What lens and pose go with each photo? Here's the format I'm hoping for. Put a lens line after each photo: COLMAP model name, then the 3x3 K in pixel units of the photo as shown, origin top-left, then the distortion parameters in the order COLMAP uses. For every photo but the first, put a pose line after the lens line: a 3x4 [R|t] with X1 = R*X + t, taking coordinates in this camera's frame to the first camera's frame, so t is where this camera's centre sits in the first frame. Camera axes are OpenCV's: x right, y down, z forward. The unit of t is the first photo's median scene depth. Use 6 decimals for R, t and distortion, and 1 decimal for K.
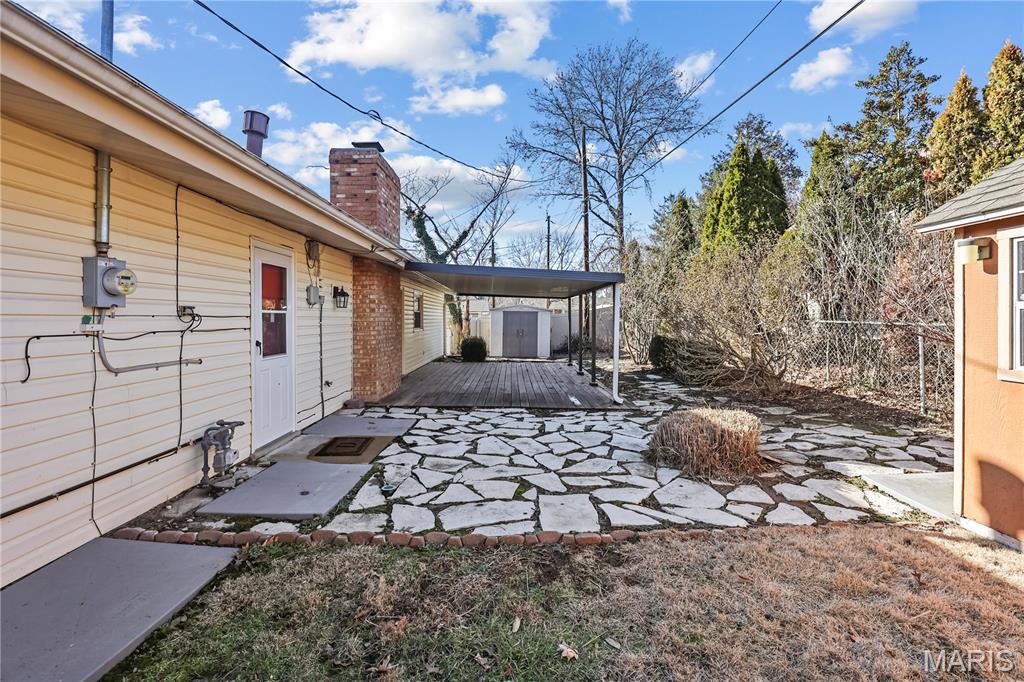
lens RADIAL K [[467.5, 0, 522.1], [0, 467.5, 333.0], [0, 0, 1]] dist [-0.001449, 0.000184]
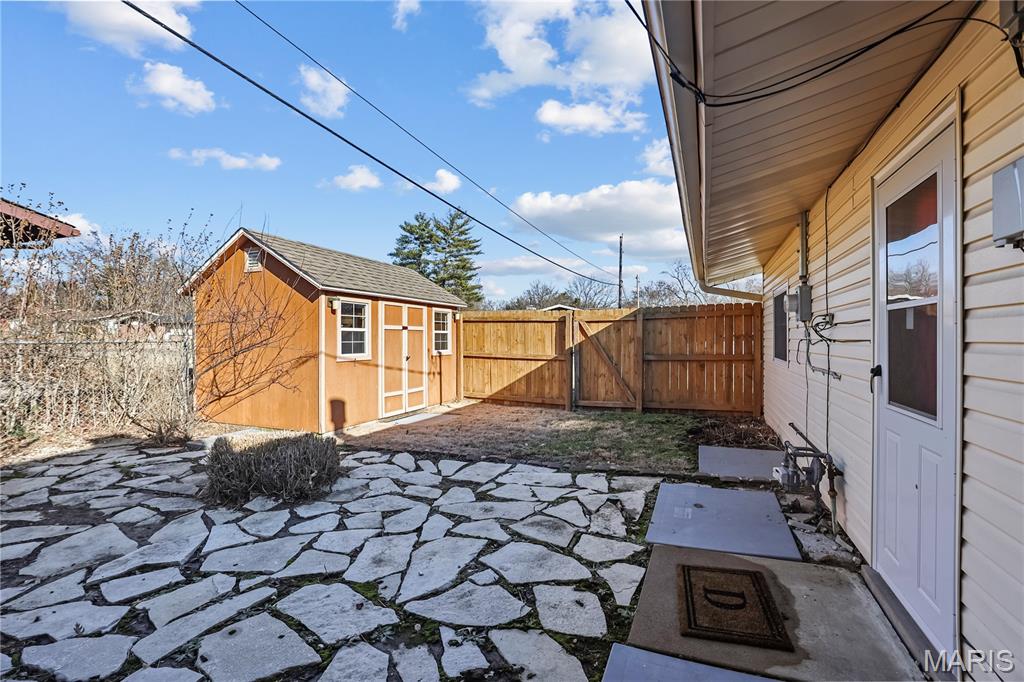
lens RADIAL K [[467.5, 0, 522.1], [0, 467.5, 333.0], [0, 0, 1]] dist [-0.001449, 0.000184]
pose [[-0.921744, 0.011998, 0.387614, -0.520257], [0.022022, 0.999528, 0.021431, -0.050127], [-0.387173, 0.028290, -0.921573, 2.085531]]
